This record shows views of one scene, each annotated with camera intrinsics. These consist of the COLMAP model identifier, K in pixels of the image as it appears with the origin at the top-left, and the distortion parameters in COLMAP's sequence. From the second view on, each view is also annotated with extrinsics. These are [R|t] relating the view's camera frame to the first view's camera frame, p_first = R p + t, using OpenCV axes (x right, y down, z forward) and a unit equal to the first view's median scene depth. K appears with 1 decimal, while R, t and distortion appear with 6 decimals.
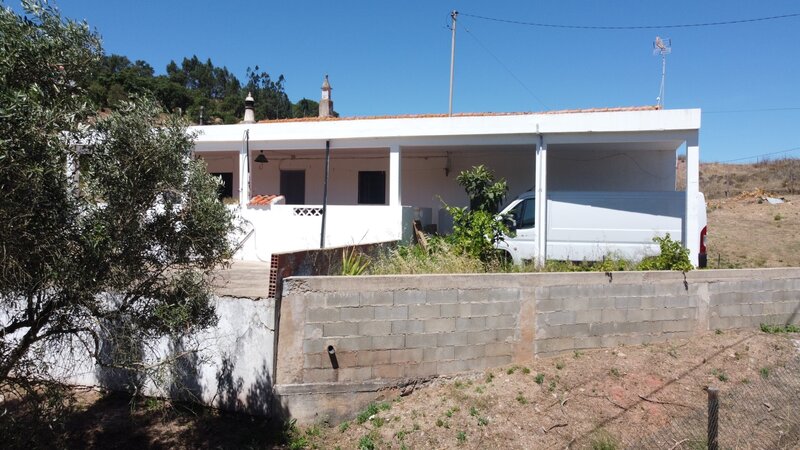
lens RADIAL K [[606.8, 0, 405.7], [0, 606.8, 224.7], [0, 0, 1]] dist [-0.000920, -0.000335]
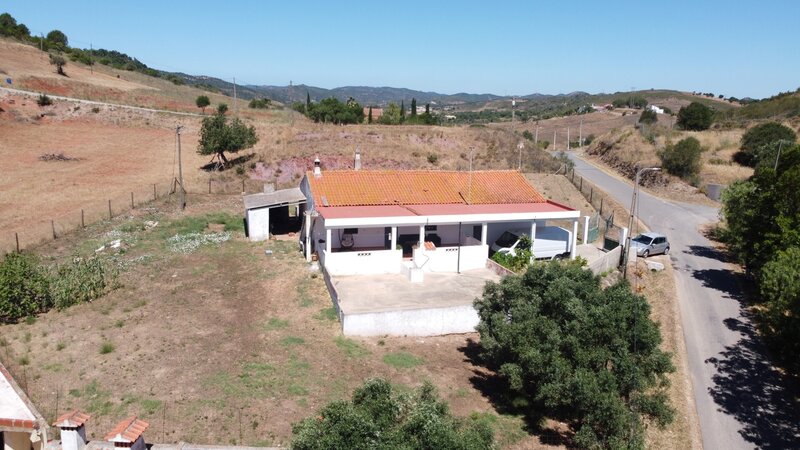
lens RADIAL K [[606.8, 0, 401.8], [0, 606.8, 199.6], [0, 0, 1]] dist [-0.000920, -0.000335]
pose [[0.826844, -0.082597, 0.556333, -2.039147], [-0.009763, 0.986901, 0.161032, -0.748088], [-0.562347, -0.138580, 0.815207, -1.056836]]
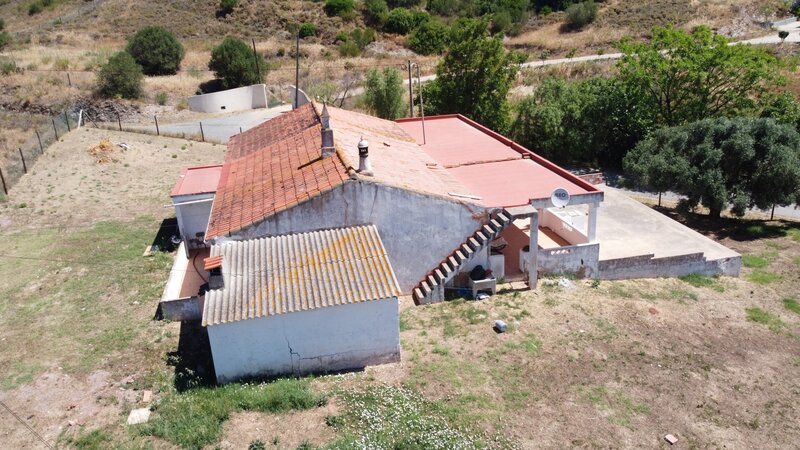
lens RADIAL K [[606.8, 0, 398.4], [0, 606.8, 225.8], [0, 0, 1]] dist [-0.000920, -0.000335]
pose [[-0.496392, -0.273997, 0.823724, -1.984697], [0.084235, 0.929202, 0.359844, -0.812343], [-0.864002, 0.248010, -0.438168, 2.685521]]
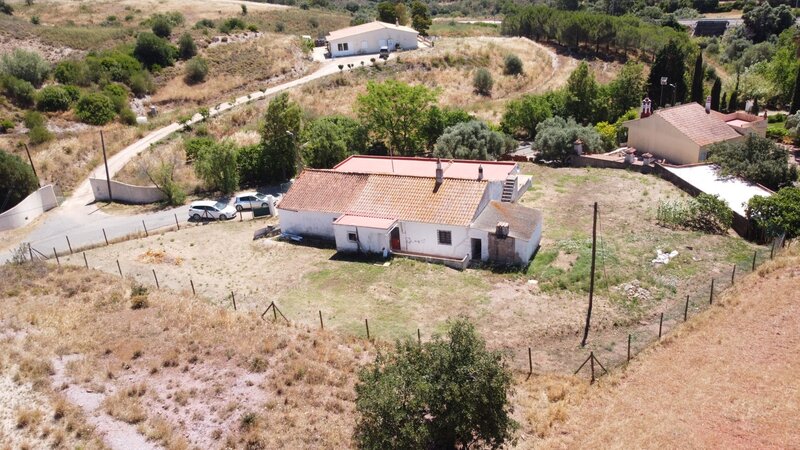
lens RADIAL K [[606.8, 0, 399.1], [0, 606.8, 223.0], [0, 0, 1]] dist [-0.000920, -0.000335]
pose [[-0.990747, 0.047264, 0.127229, -0.494840], [0.097502, 0.899958, 0.424935, -1.763751], [-0.094417, 0.433408, -0.896238, 5.540557]]
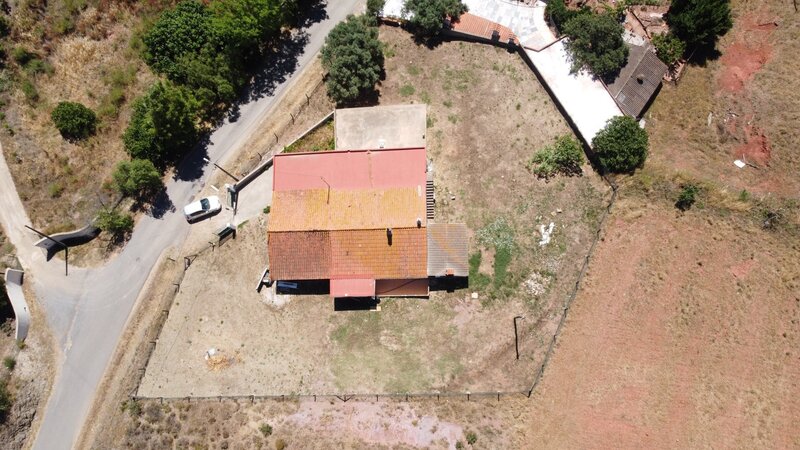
lens RADIAL K [[606.8, 0, 402.8], [0, 606.8, 222.0], [0, 0, 1]] dist [-0.000920, -0.000335]
pose [[-0.944034, 0.329802, 0.005531, -0.433253], [0.065665, 0.171477, 0.982997, -5.227463], [0.323247, 0.928346, -0.183537, 2.866338]]
